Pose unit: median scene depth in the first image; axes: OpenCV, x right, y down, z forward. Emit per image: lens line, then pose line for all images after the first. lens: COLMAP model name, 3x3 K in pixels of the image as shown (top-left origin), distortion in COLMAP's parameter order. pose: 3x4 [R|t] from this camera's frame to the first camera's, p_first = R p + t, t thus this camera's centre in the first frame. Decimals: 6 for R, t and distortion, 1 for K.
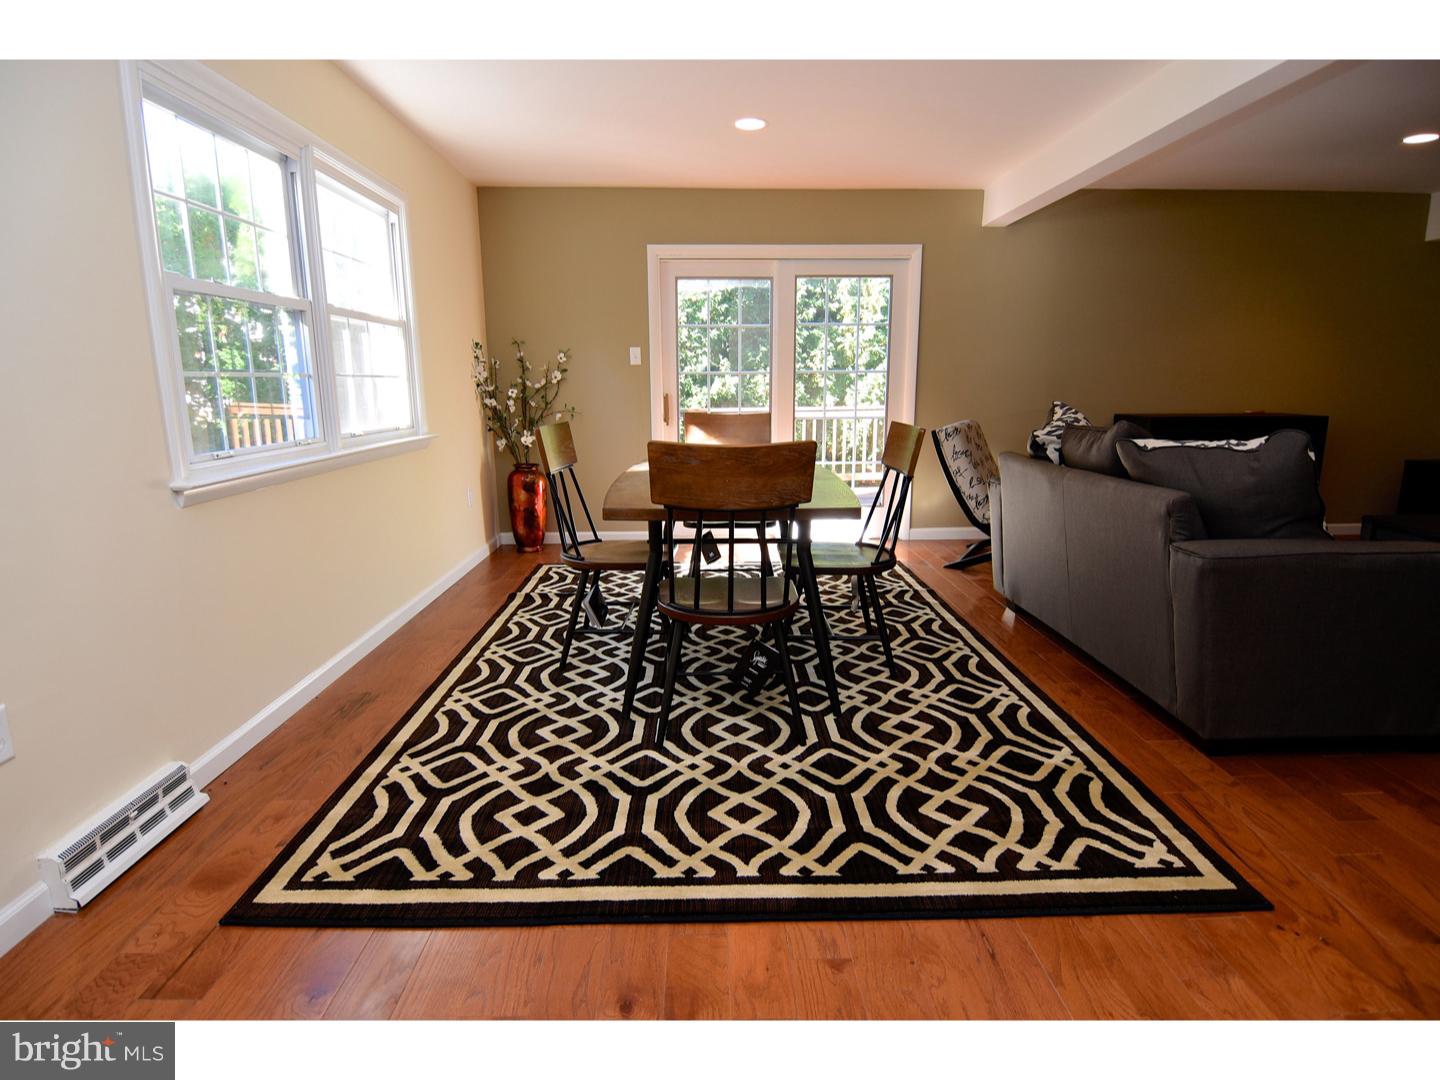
lens RADIAL K [[749.1, 0, 730.5], [0, 749.1, 540.7], [0, 0, 1]] dist [0.001357, -0.016908]
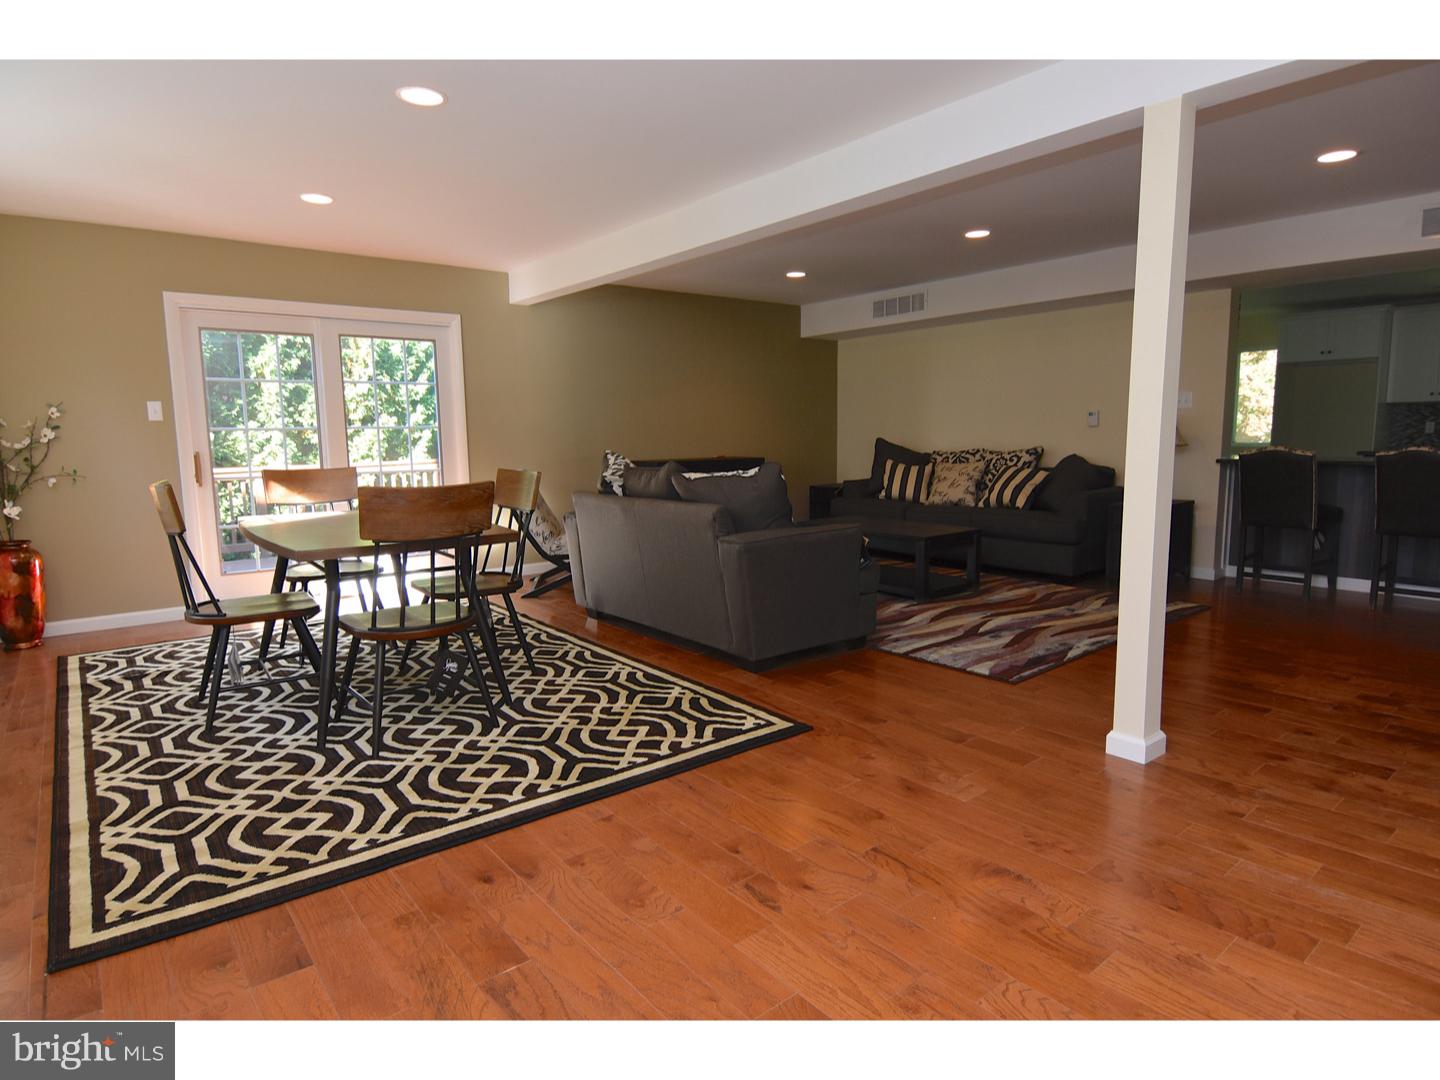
lens RADIAL K [[794.0, 0, 713.1], [0, 794.0, 540.1], [0, 0, 1]] dist [0.002846, -0.018341]
pose [[0.803992, -0.084997, 0.588535, -0.375150], [0.131647, 0.990614, -0.036776, 0.065243], [-0.579885, 0.107046, 0.807635, -0.305497]]
